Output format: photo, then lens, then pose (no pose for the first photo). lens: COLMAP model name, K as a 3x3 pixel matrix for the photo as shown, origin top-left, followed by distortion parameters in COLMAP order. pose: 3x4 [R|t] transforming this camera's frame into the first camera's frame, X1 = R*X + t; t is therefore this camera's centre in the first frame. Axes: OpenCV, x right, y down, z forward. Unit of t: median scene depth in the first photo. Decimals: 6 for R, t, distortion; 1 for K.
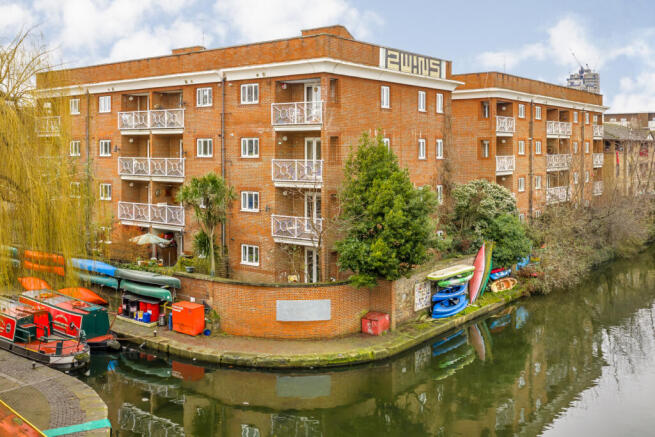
lens RADIAL K [[656.3, 0, 325.5], [0, 656.3, 184.5], [0, 0, 1]] dist [0.039199, 0.000000]
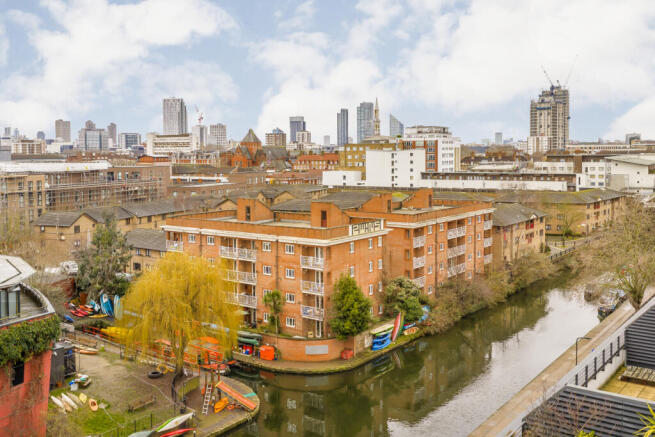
lens RADIAL K [[656.3, 0, 327.6], [0, 656.3, 217.8], [0, 0, 1]] dist [0.039199, 0.000000]
pose [[0.999676, -0.006727, 0.024534, -0.041836], [0.005445, 0.998634, 0.051974, -0.351286], [-0.024850, -0.051824, 0.998347, -1.162291]]
